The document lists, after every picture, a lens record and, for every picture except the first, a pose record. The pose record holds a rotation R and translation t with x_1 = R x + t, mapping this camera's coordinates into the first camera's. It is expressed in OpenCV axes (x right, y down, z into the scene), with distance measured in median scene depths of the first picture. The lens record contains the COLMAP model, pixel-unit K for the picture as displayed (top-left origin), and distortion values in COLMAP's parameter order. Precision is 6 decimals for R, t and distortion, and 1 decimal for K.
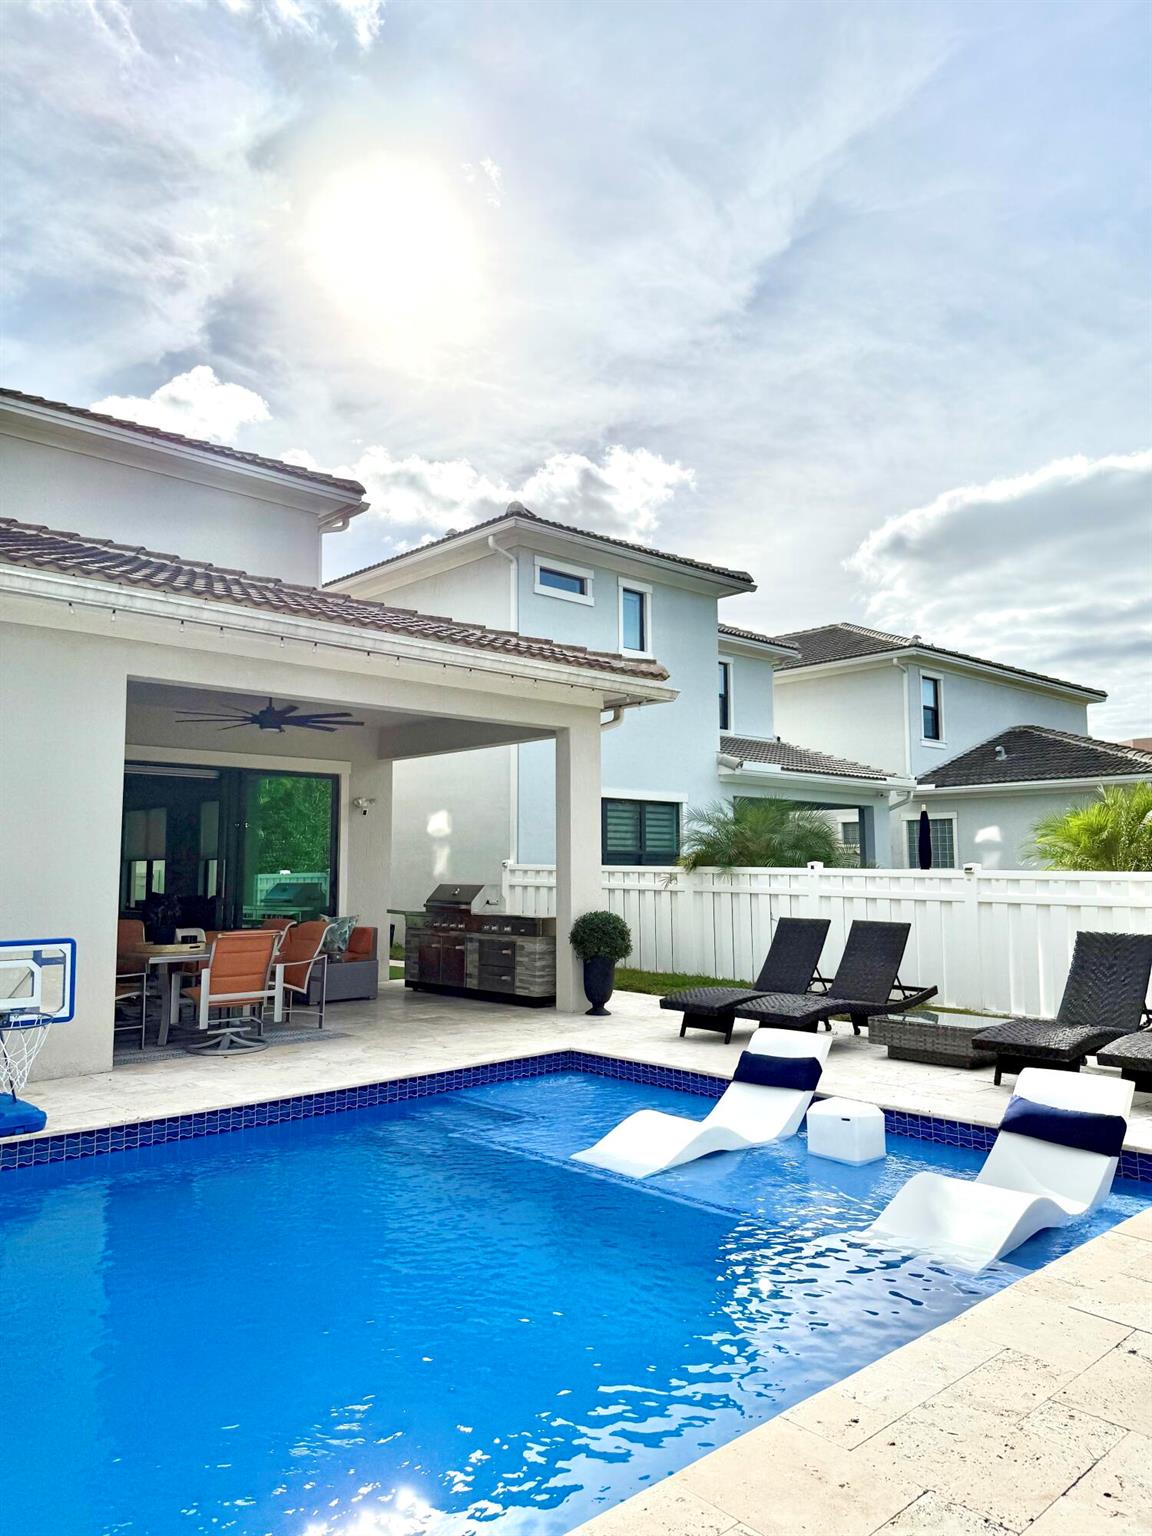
lens RADIAL K [[1078.4, 0, 576.0], [0, 1078.4, 768.0], [0, 0, 1]] dist [0.005724, 0.000785]
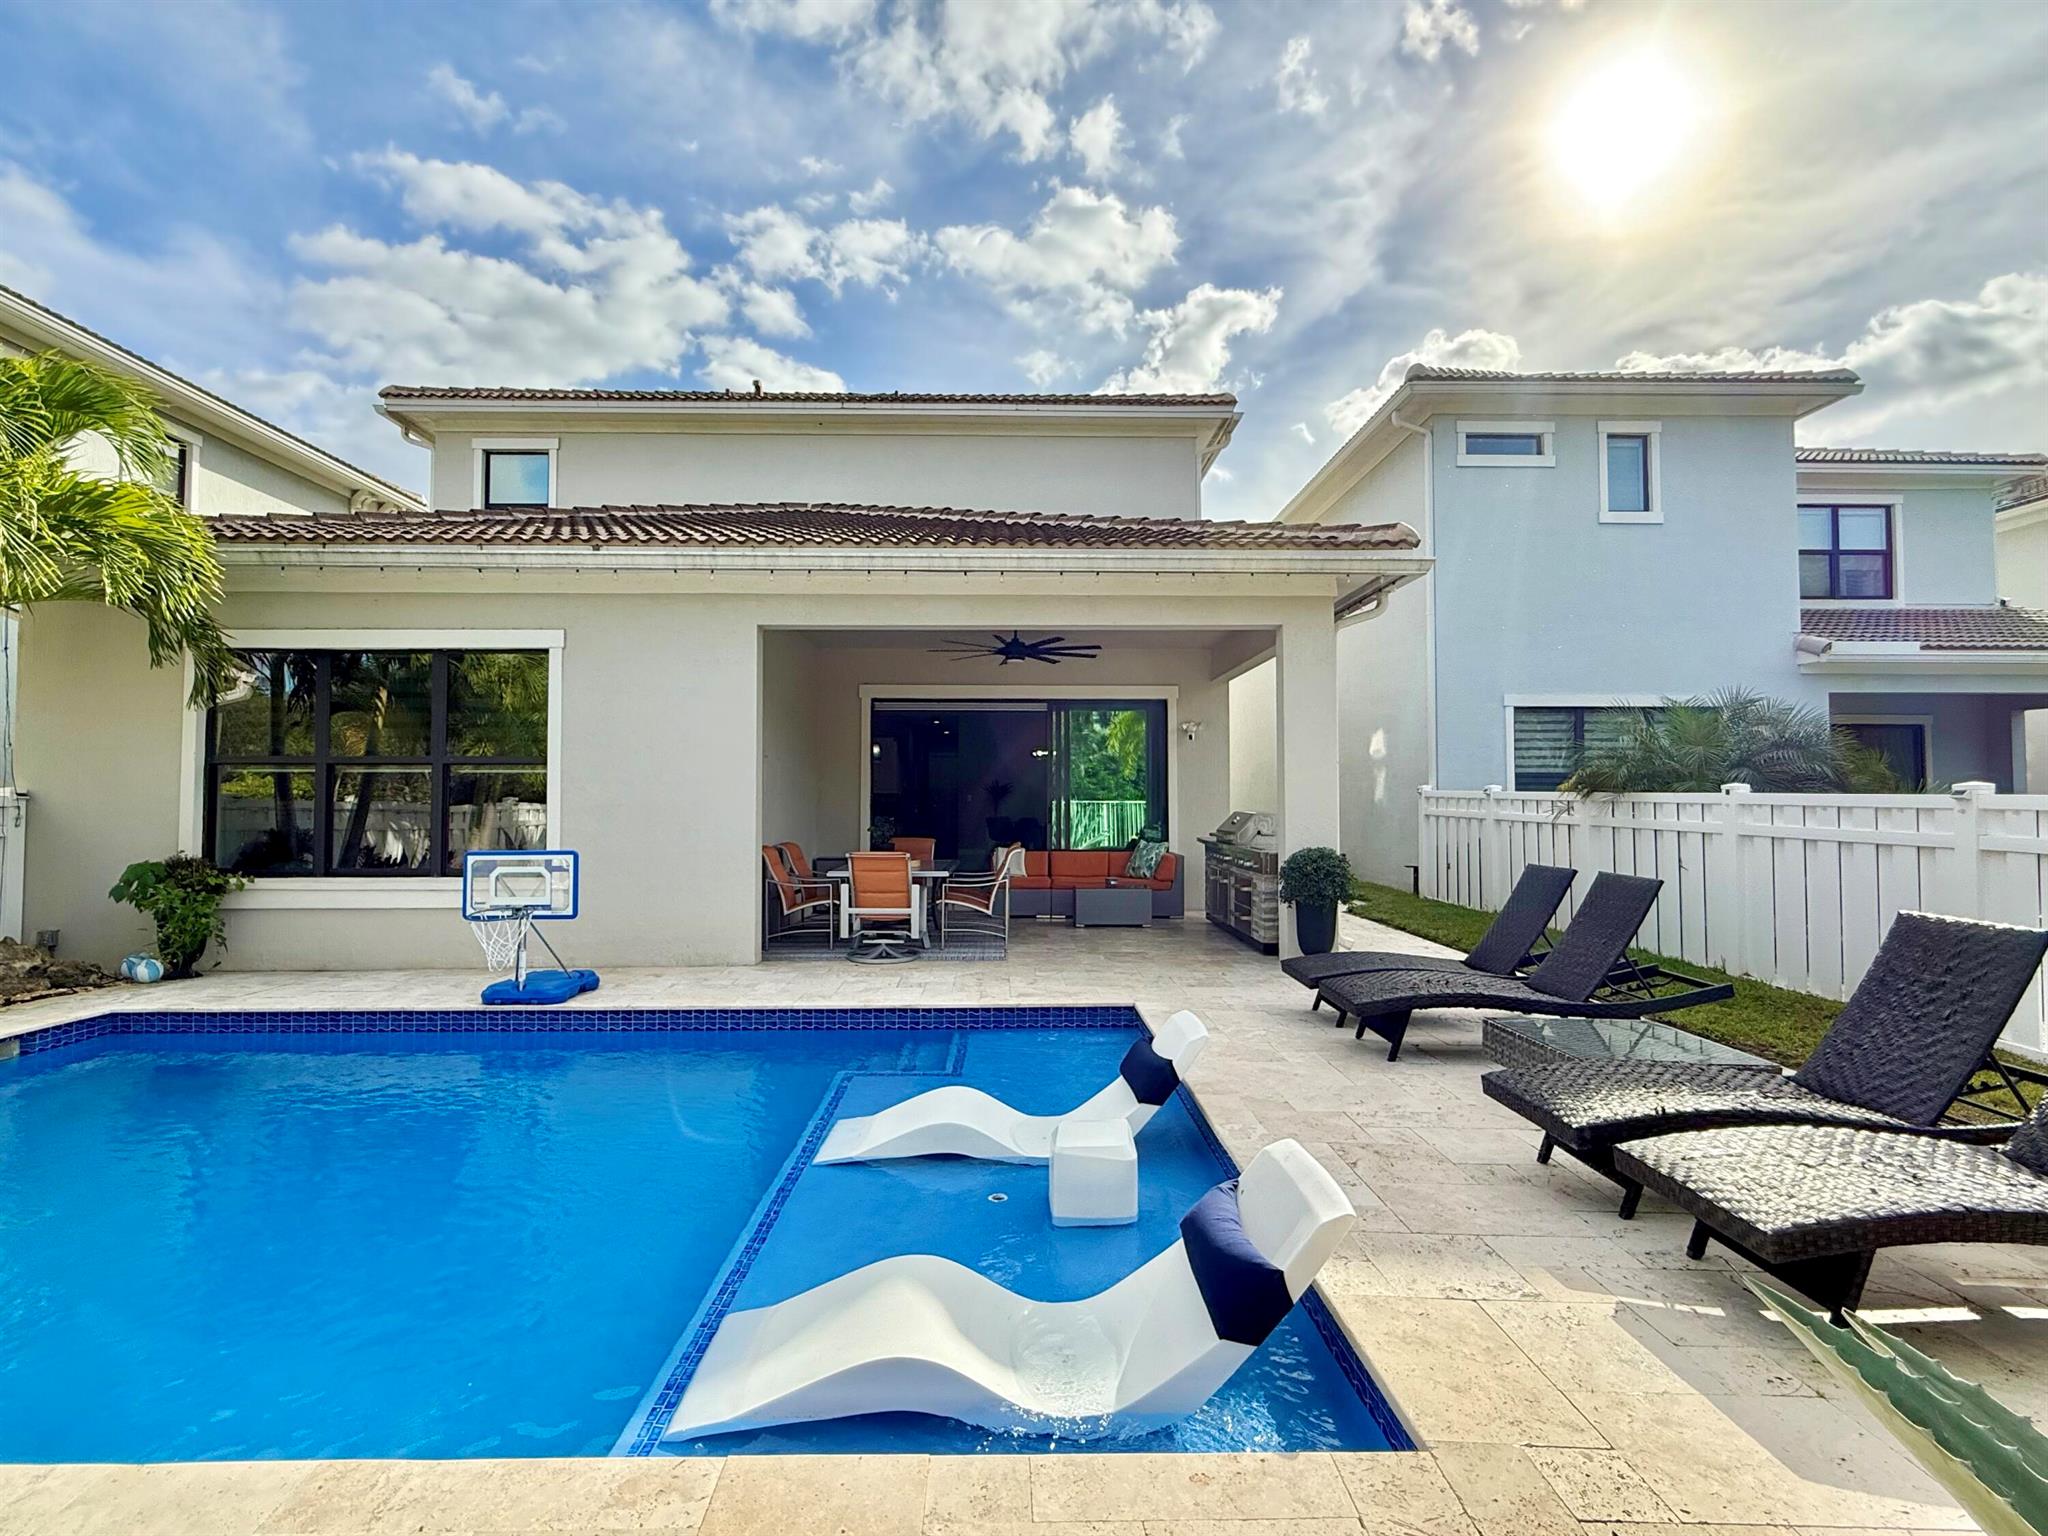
lens RADIAL K [[1034.7, 0, 1024.0], [0, 1034.7, 768.0], [0, 0, 1]] dist [-0.003021, -0.000799]
pose [[0.745943, -0.019701, -0.665719, 0.358231], [0.062569, 0.997215, 0.040597, 0.025388], [0.663065, -0.071936, 0.745098, 0.247328]]
